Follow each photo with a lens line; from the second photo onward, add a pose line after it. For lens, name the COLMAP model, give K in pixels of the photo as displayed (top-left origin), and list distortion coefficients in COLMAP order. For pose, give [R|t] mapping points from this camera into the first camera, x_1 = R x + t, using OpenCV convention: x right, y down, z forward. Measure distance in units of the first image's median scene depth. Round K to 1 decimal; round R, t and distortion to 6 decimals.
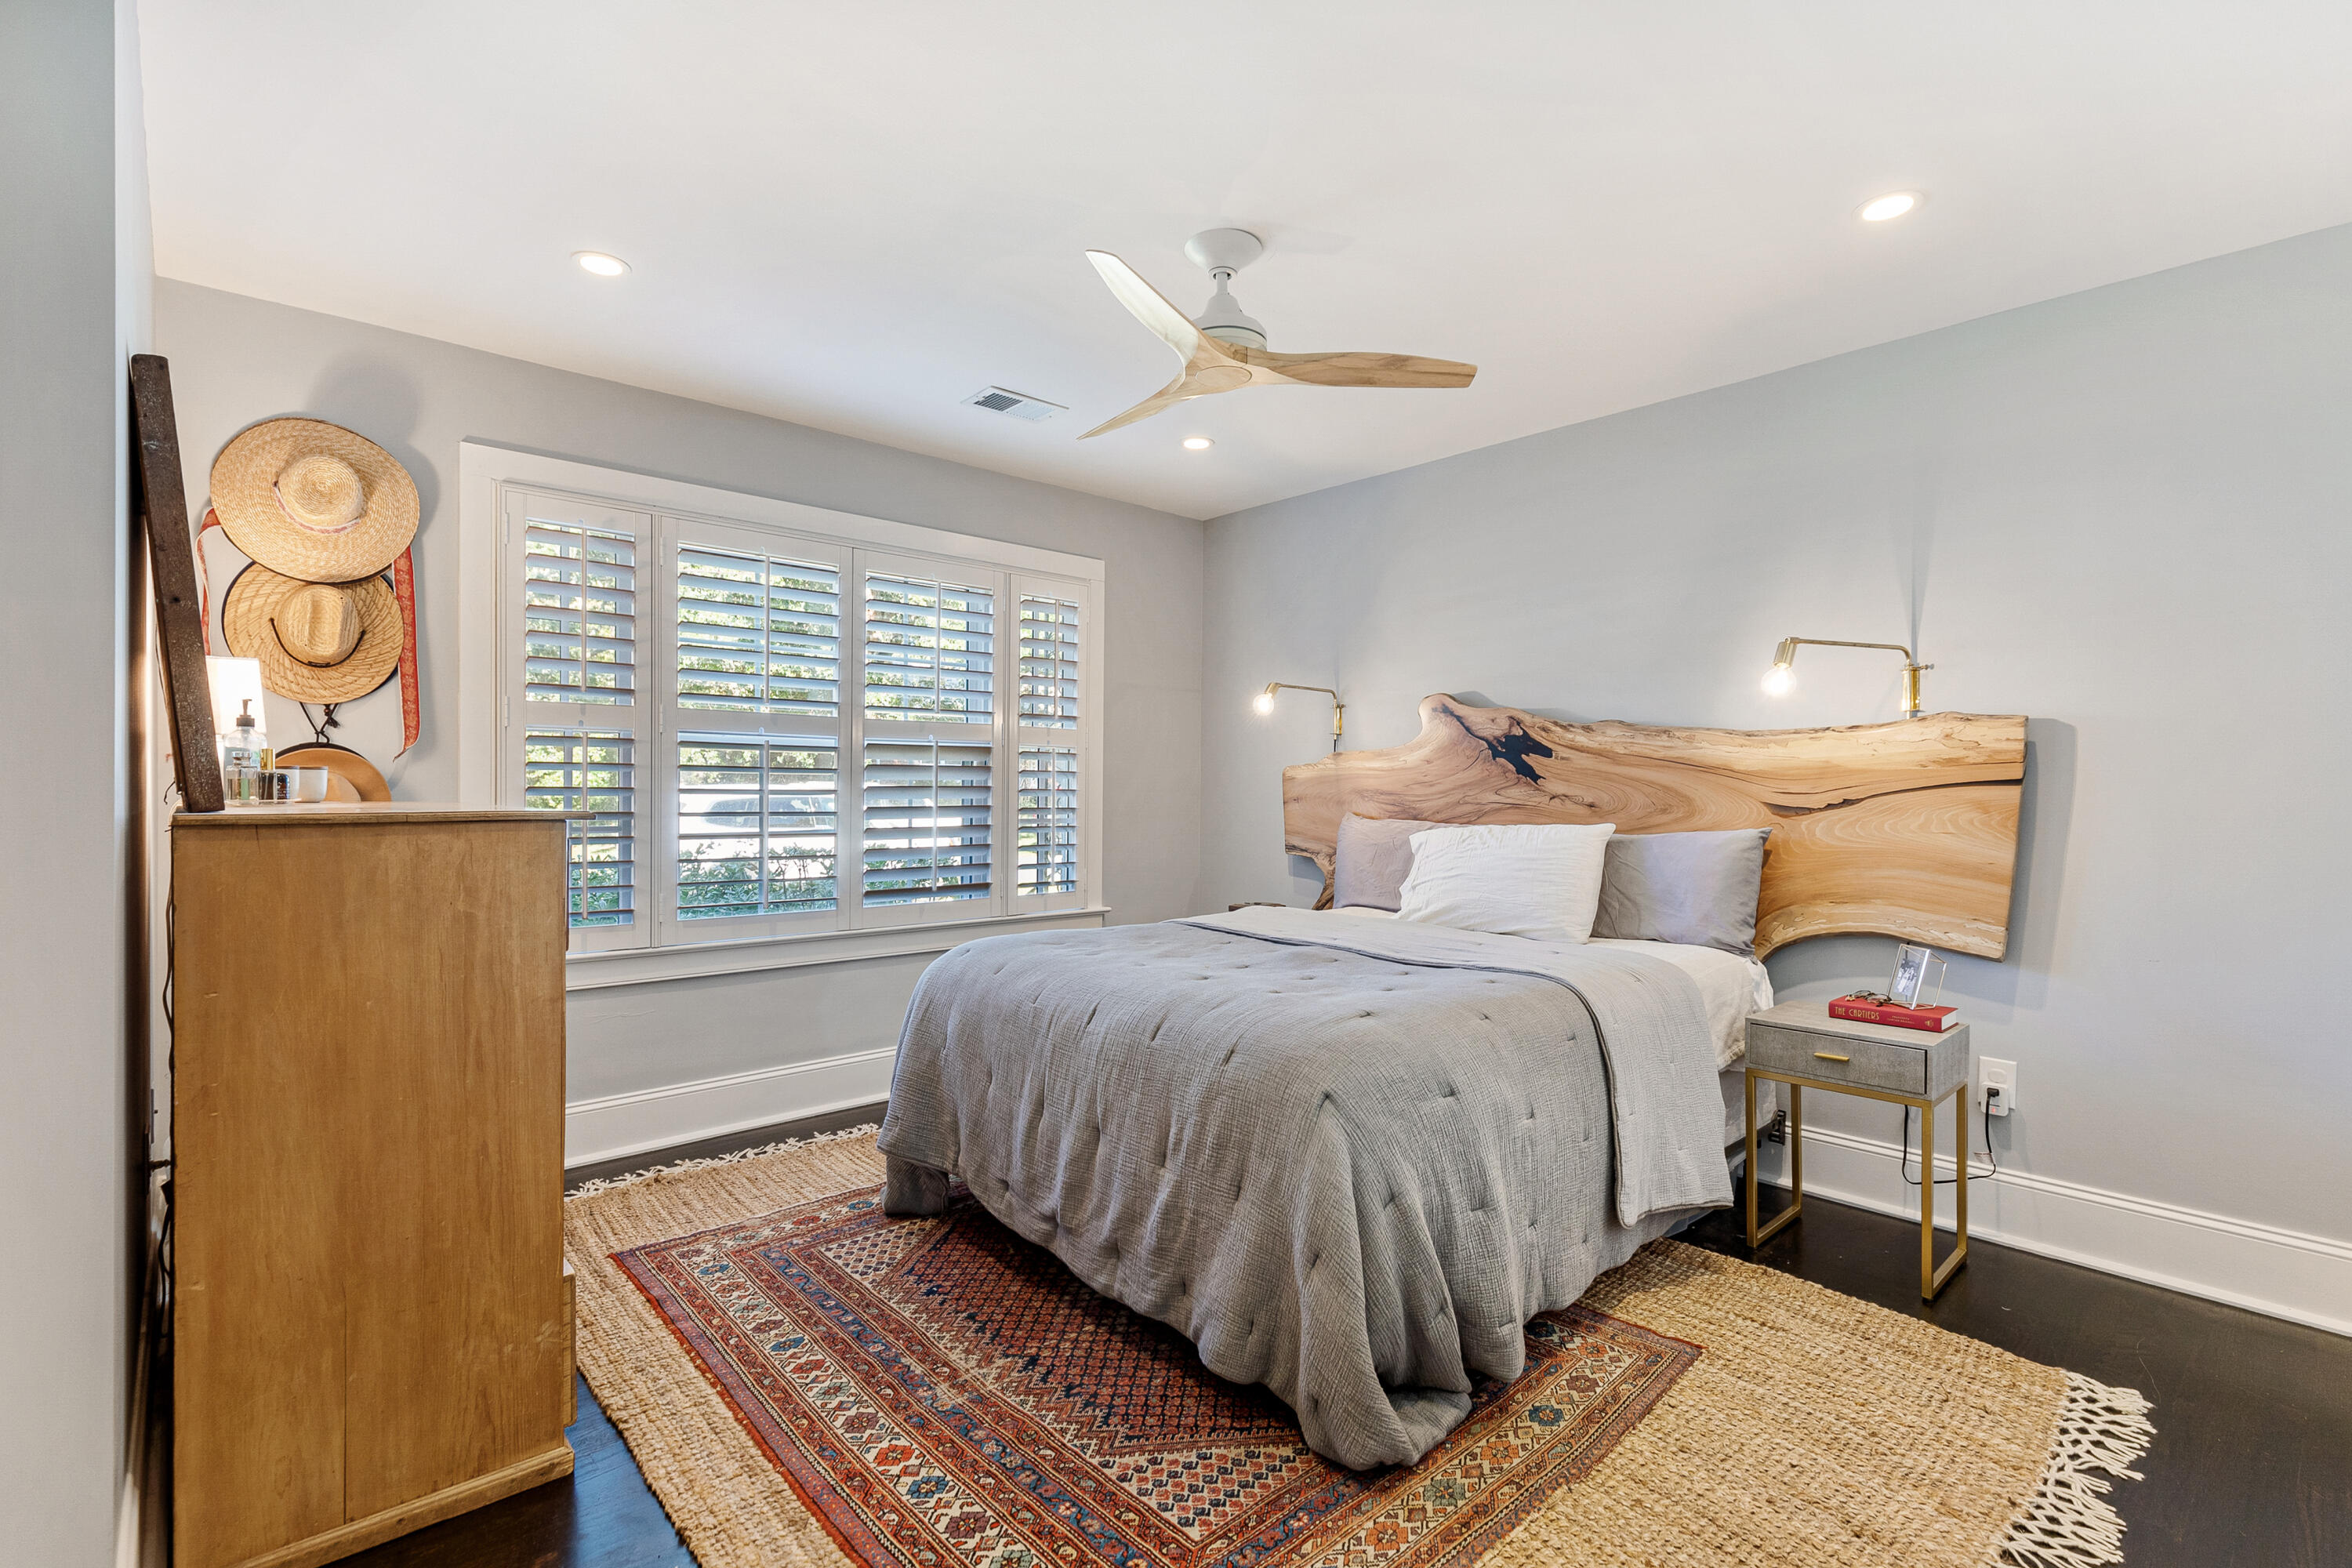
lens RADIAL K [[1077.4, 0, 1177.4], [0, 1077.4, 791.8], [0, 0, 1]] dist [0.002586, -0.000350]
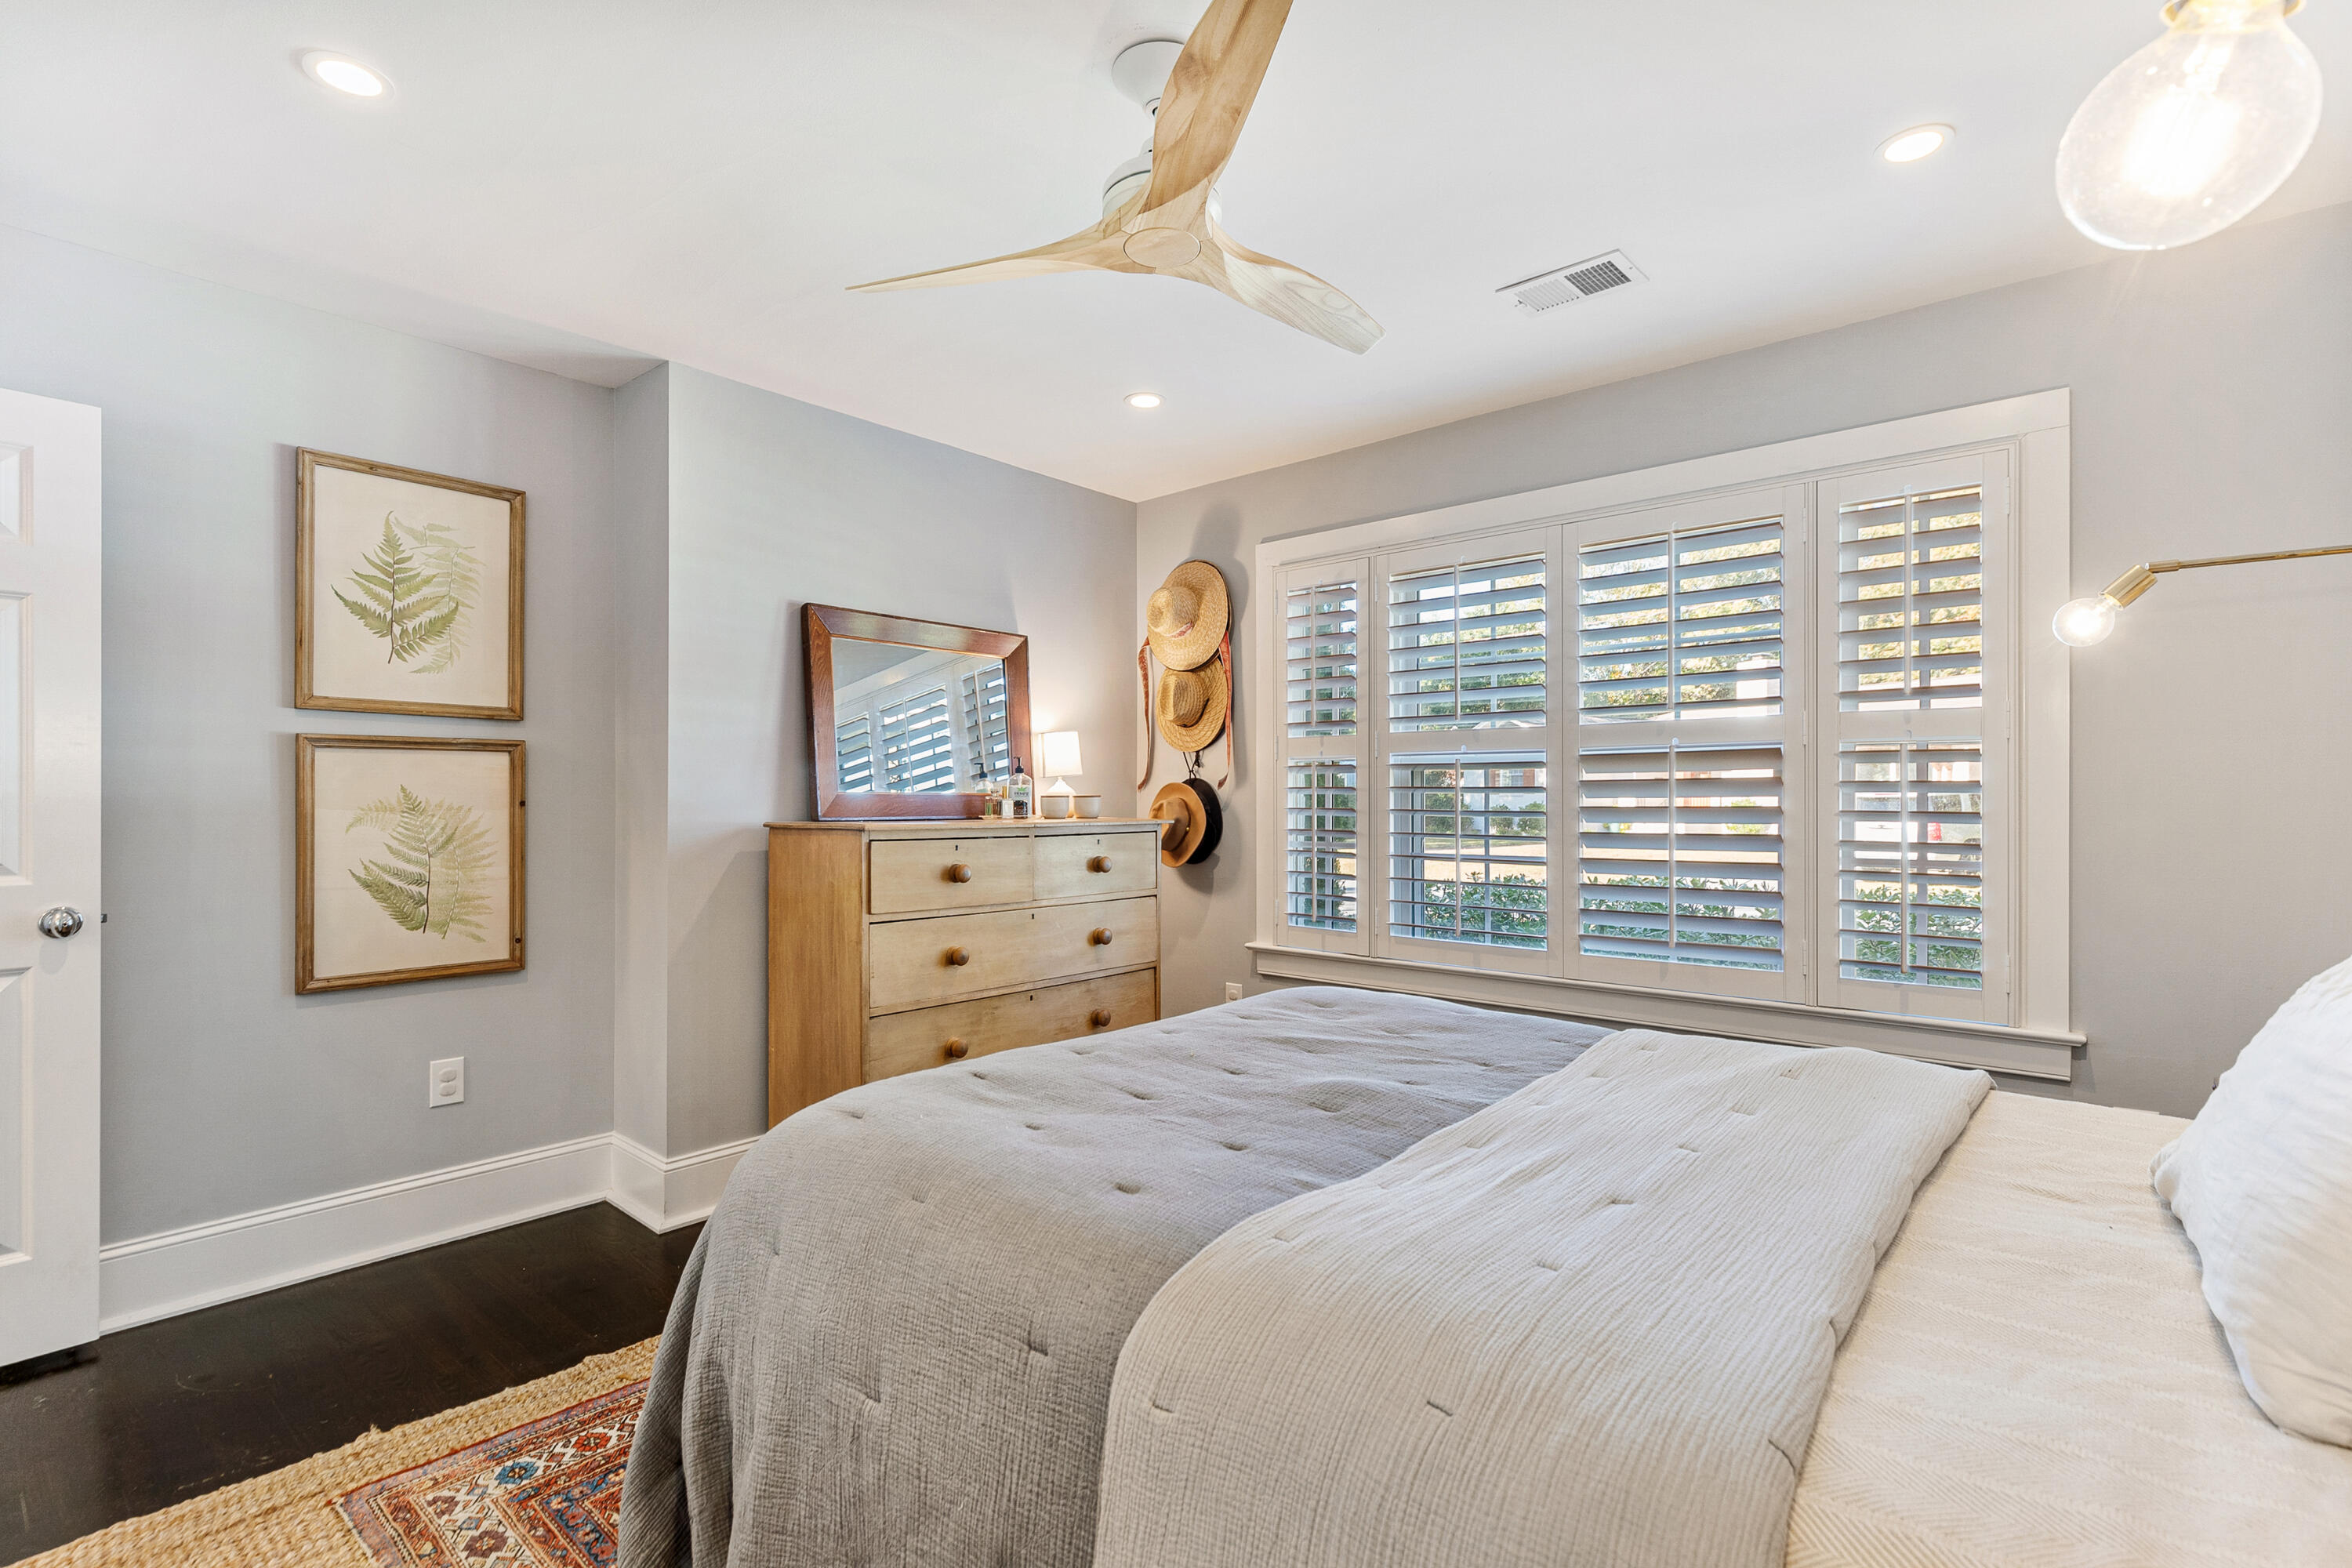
lens RADIAL K [[1077.4, 0, 1177.4], [0, 1077.4, 791.8], [0, 0, 1]] dist [0.002586, -0.000350]
pose [[0.109294, -0.007144, -0.993984, 0.569952], [0.003003, 0.999972, -0.006856, -0.013464], [0.994005, -0.002236, 0.109313, 0.685478]]
